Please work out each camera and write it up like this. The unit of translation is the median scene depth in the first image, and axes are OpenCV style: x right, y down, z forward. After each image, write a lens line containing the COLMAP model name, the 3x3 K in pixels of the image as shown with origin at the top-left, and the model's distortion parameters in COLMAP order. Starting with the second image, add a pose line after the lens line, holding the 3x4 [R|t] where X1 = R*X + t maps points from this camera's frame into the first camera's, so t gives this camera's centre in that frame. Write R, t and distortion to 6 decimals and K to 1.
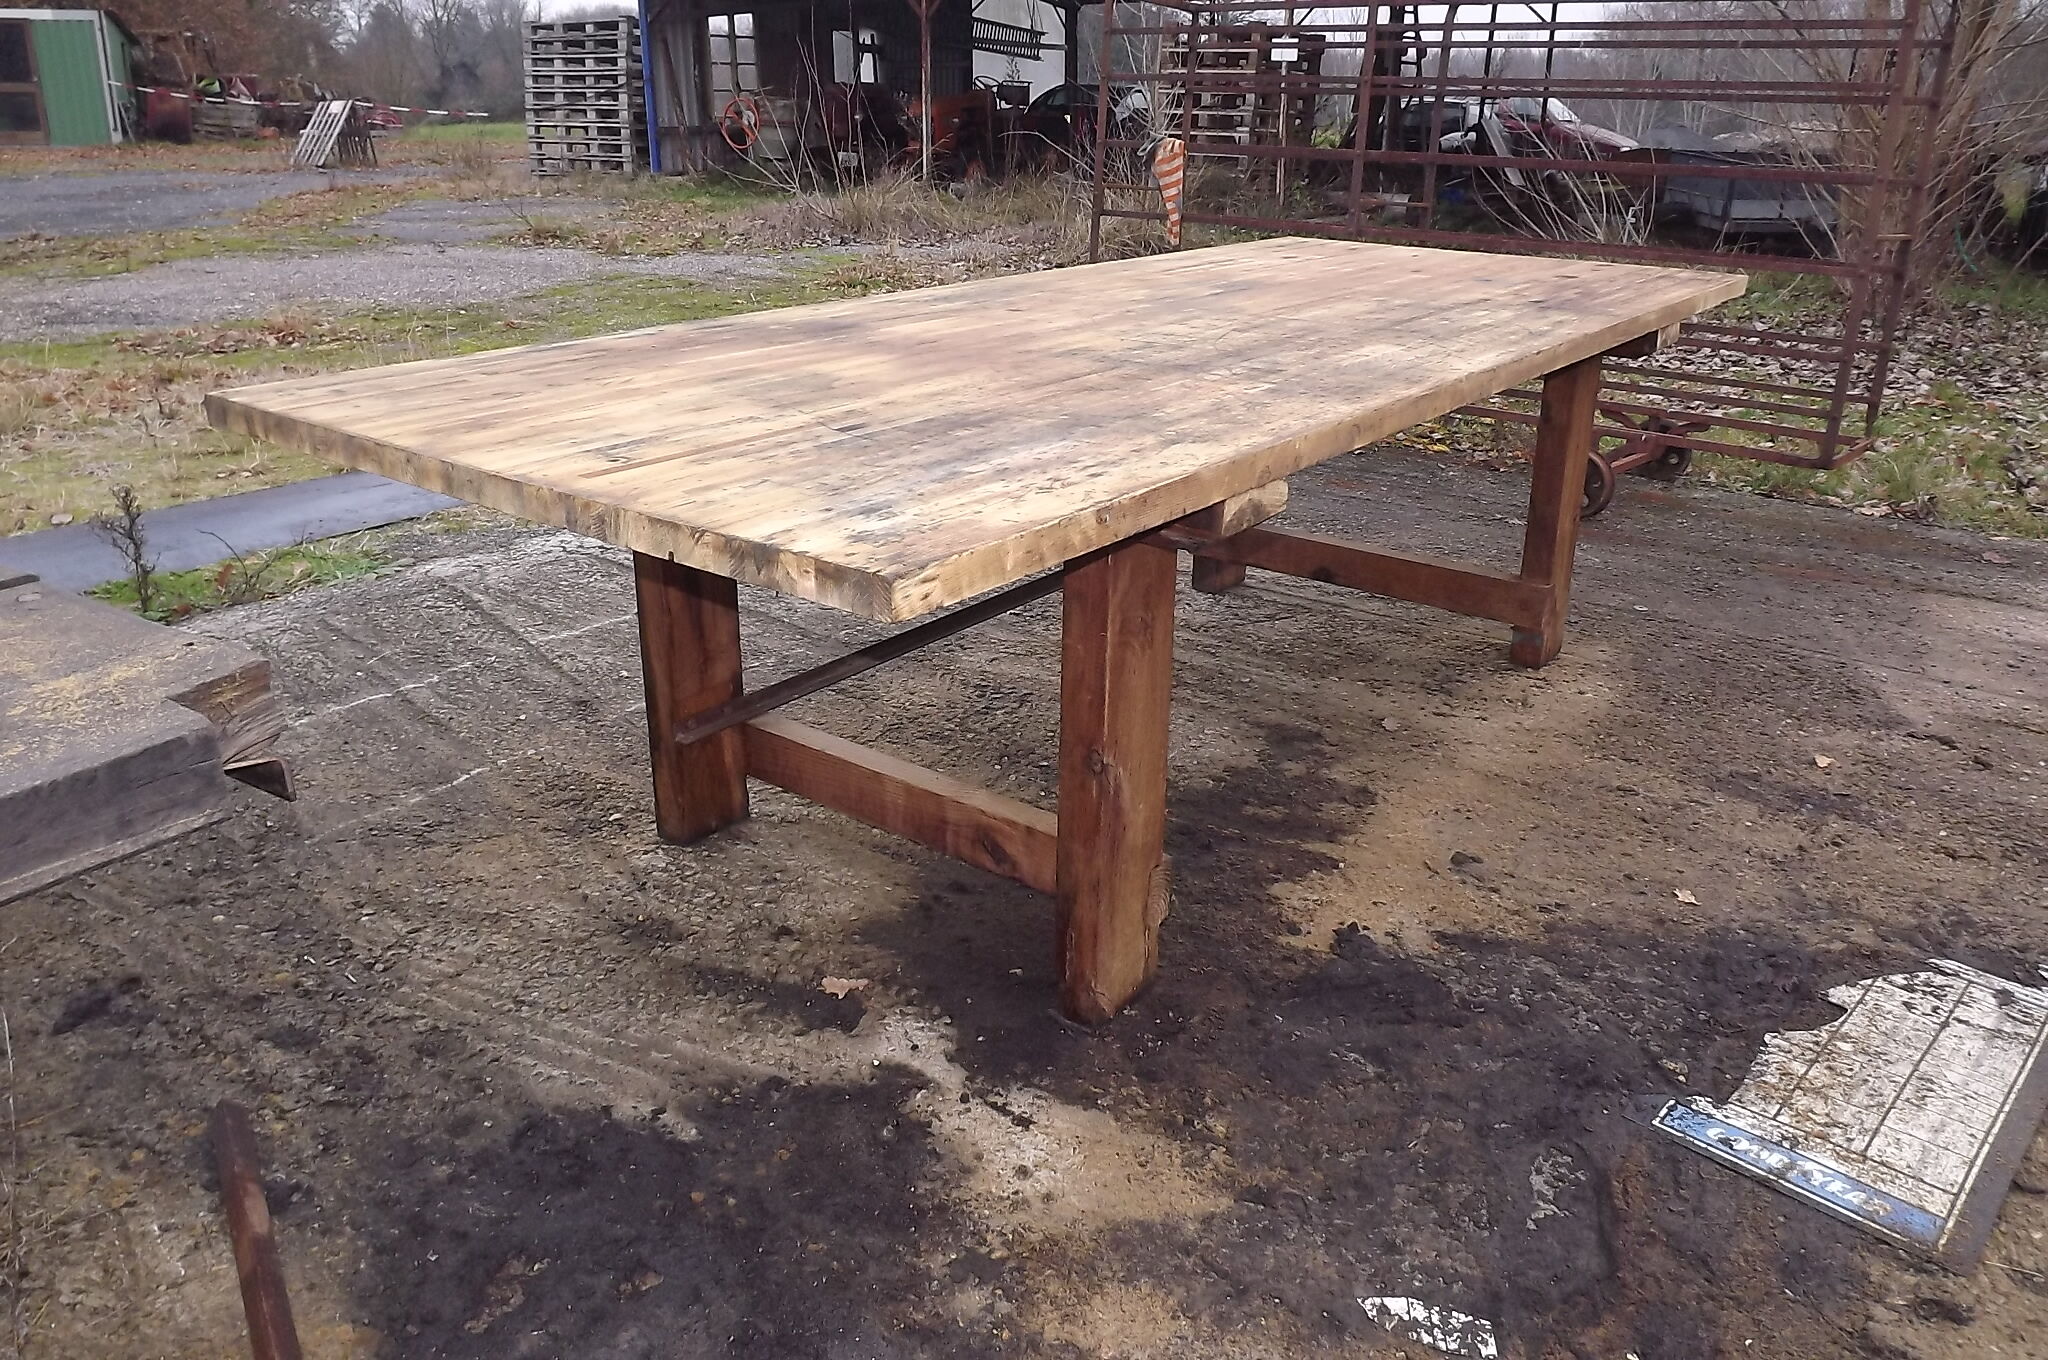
lens RADIAL K [[1483.6, 0, 1031.9], [0, 1483.6, 682.7], [0, 0, 1]] dist [-0.056283, 0.013026]
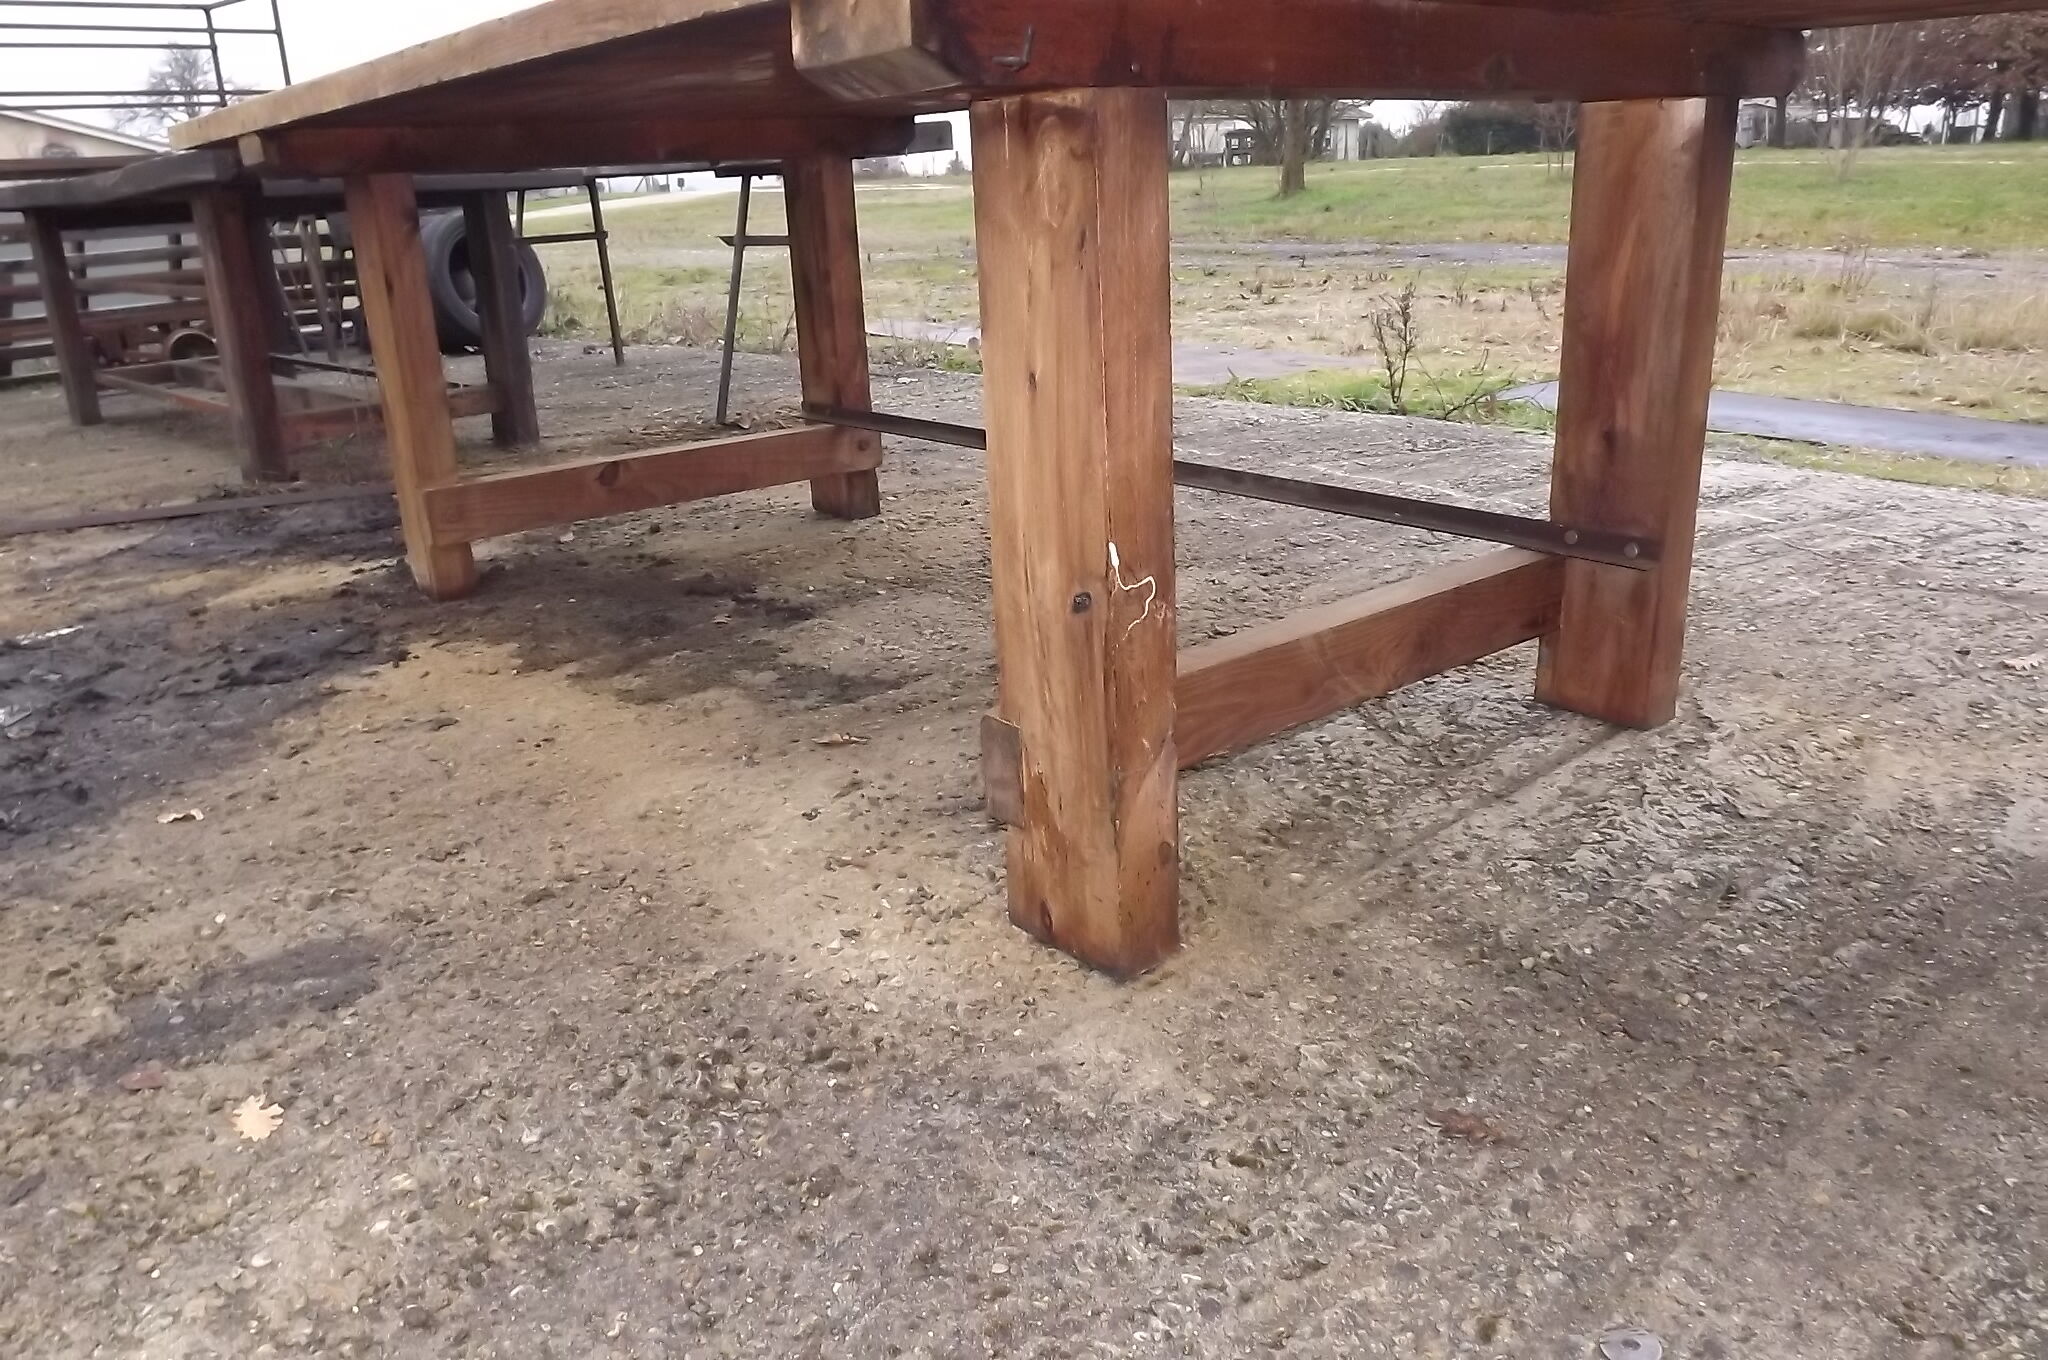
lens RADIAL K [[1483.6, 0, 1031.9], [0, 1483.6, 682.7], [0, 0, 1]] dist [-0.056283, 0.013026]
pose [[-0.237483, 0.310308, -0.920495, 0.898937], [-0.325962, 0.867204, 0.376440, -0.286420], [0.915069, 0.389444, -0.104797, 1.310146]]
